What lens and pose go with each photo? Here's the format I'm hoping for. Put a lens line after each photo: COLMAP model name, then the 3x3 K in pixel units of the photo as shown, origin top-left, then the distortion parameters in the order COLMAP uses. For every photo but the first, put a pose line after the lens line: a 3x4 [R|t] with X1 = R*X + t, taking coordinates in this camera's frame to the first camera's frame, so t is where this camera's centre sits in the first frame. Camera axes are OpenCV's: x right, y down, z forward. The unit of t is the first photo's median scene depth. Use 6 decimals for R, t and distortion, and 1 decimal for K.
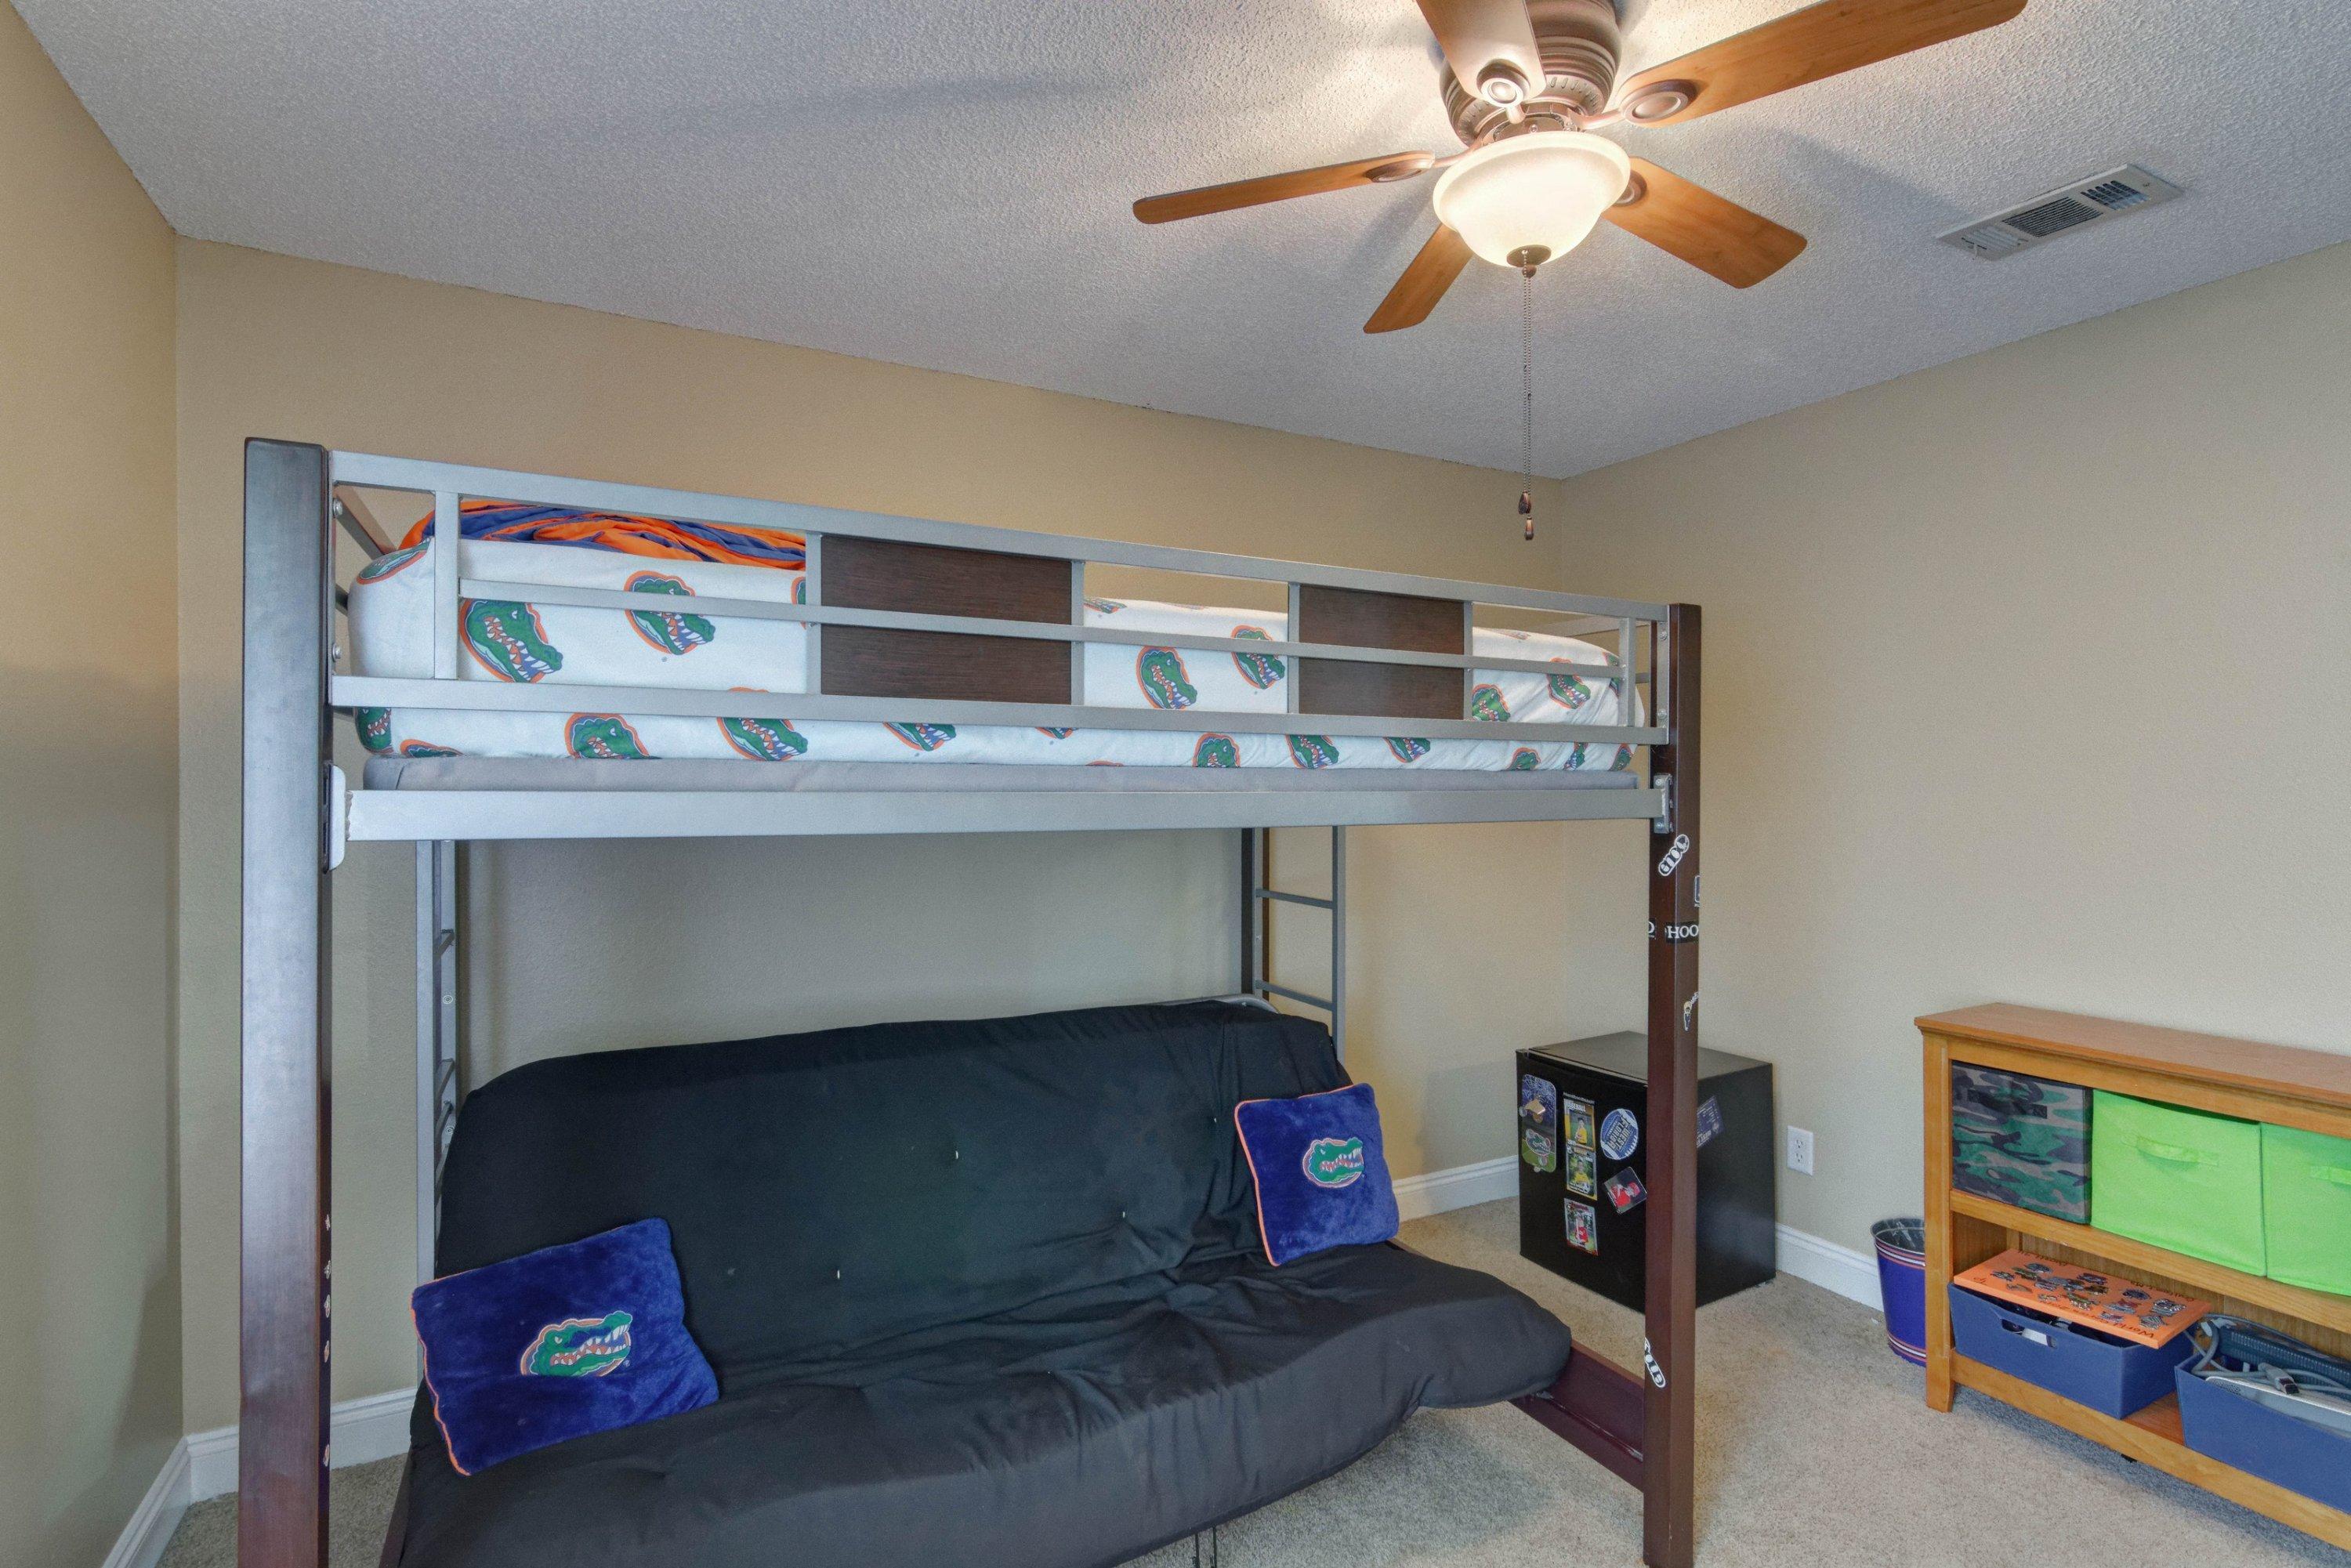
lens RADIAL K [[1123.3, 0, 1175.7], [0, 1123.3, 787.9], [0, 0, 1]] dist [0.002511, 0.000105]
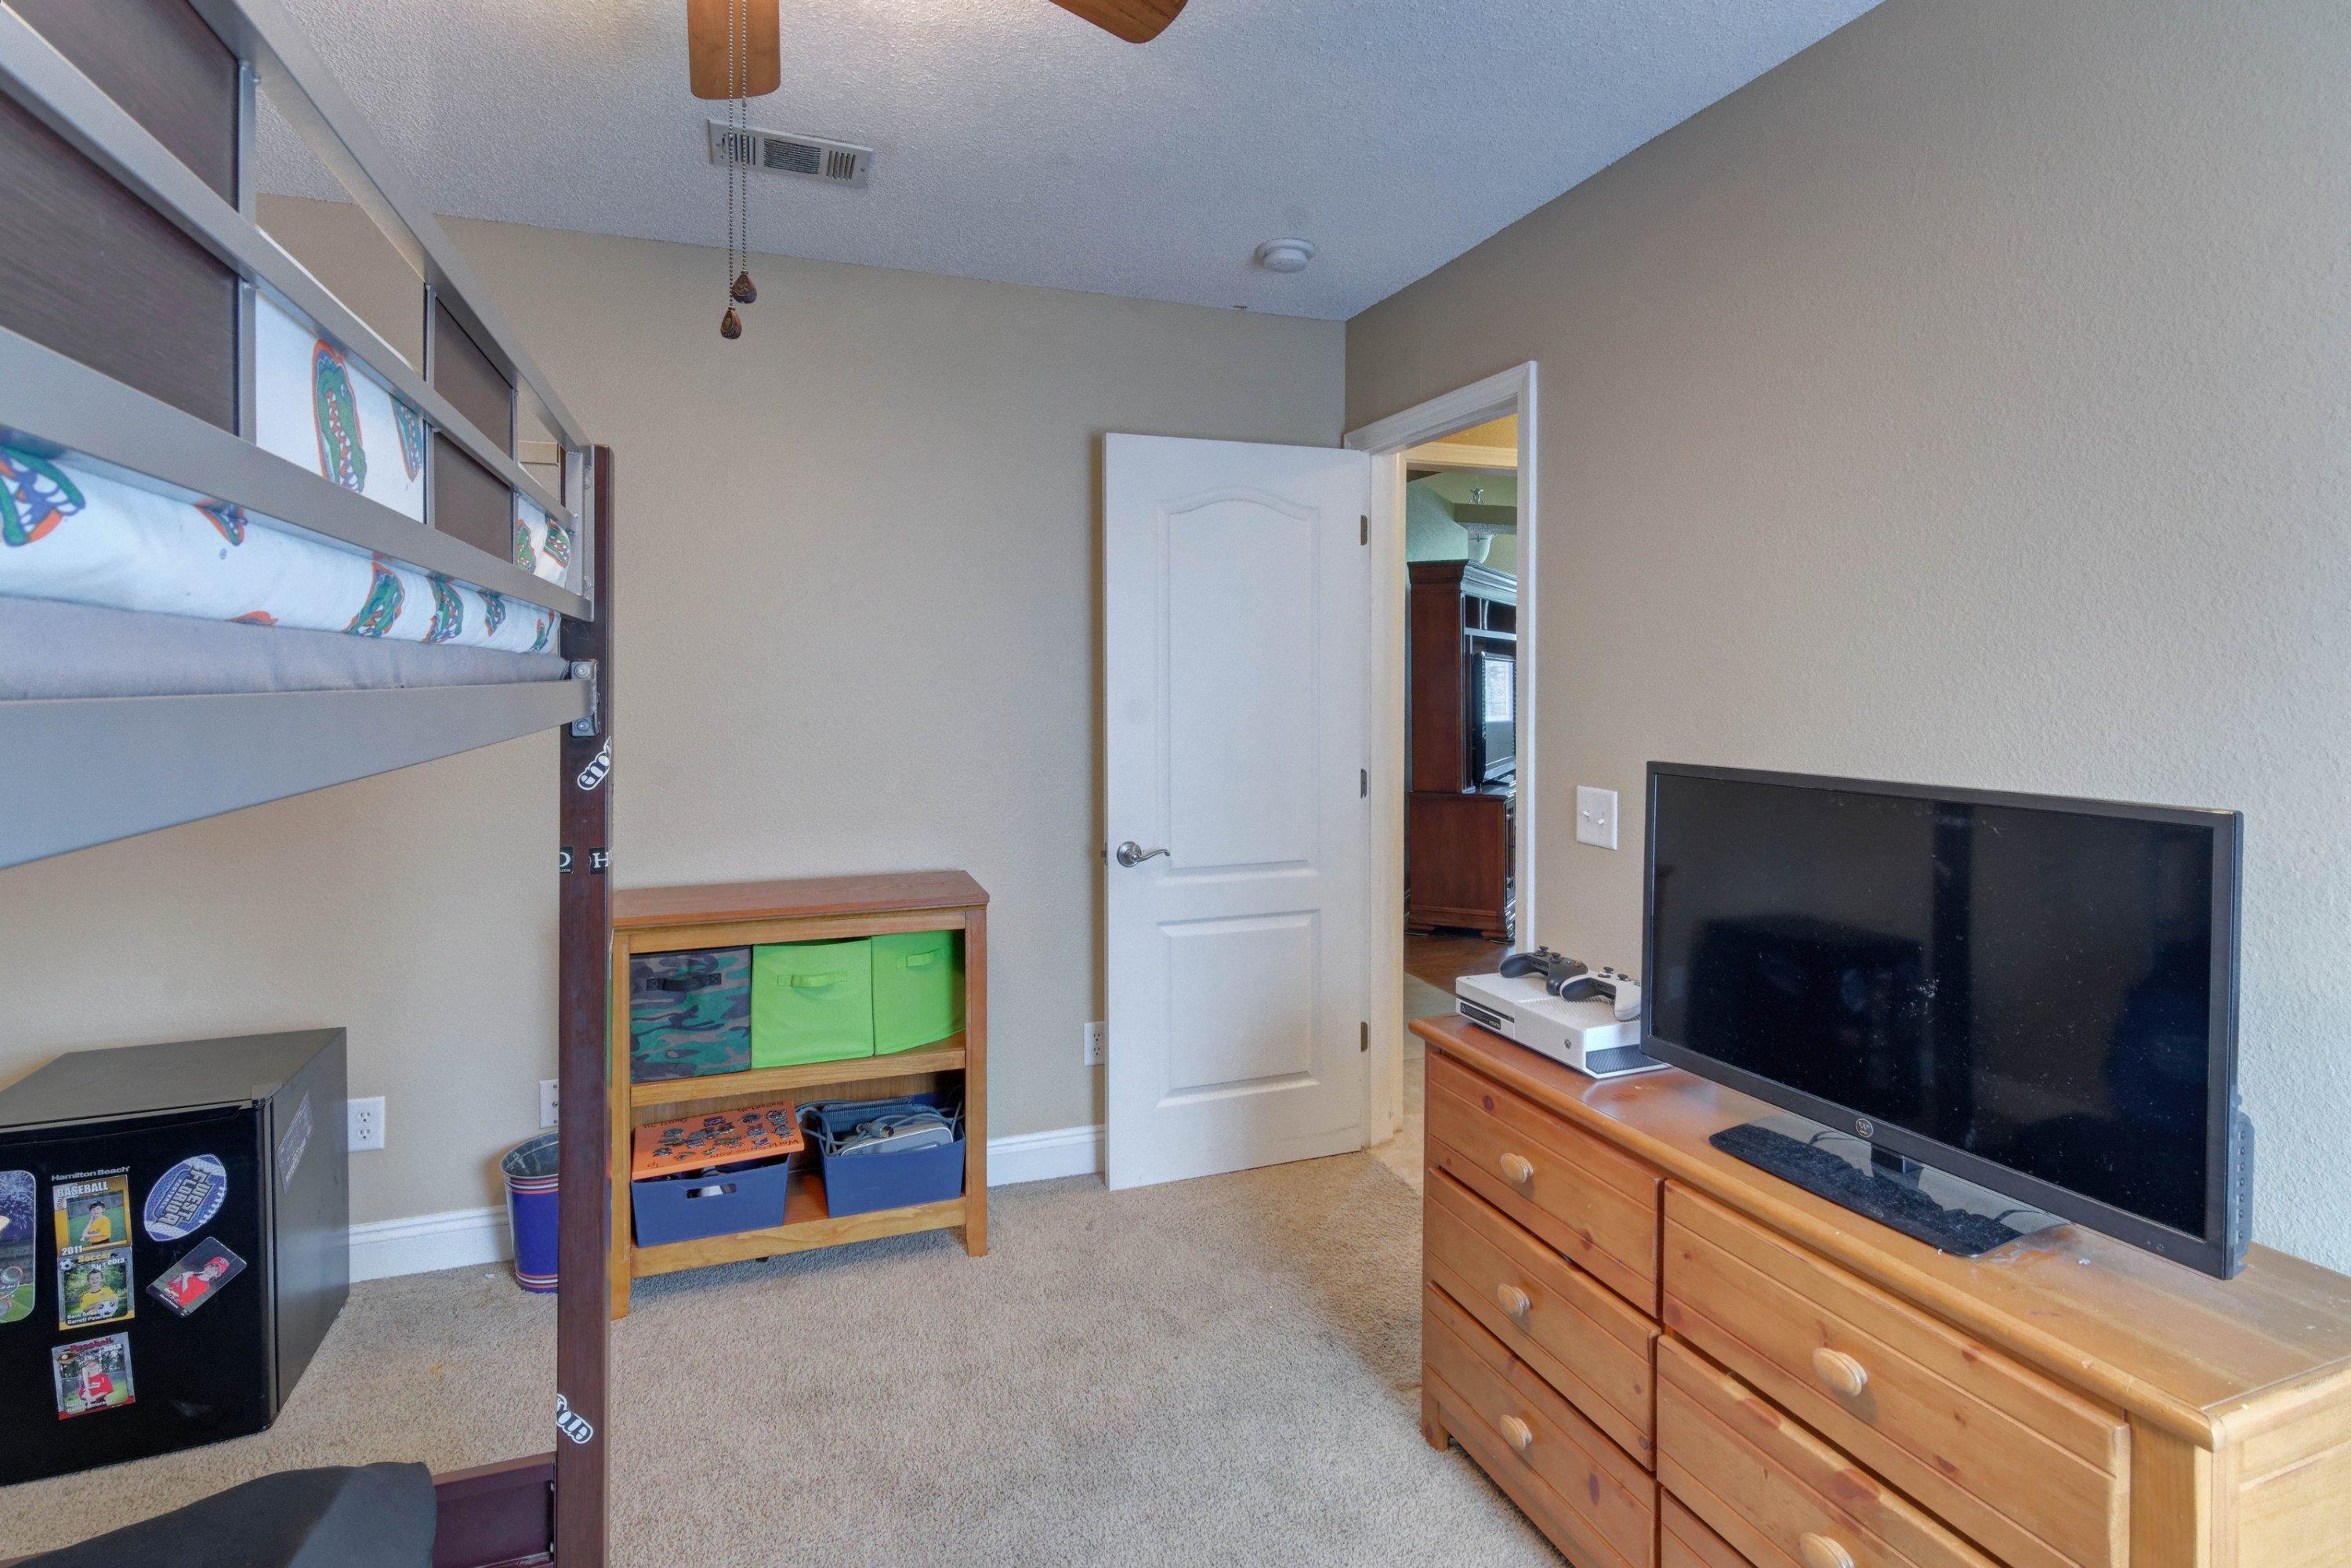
lens RADIAL K [[1167.7, 0, 1179.1], [0, 1167.7, 692.2], [0, 0, 1]] dist [0.001156, 0.000044]
pose [[0.139645, -0.014568, 0.990094, -0.253146], [0.003987, 0.999892, 0.014150, 0.000525], [-0.990194, 0.001972, 0.139688, 0.389636]]
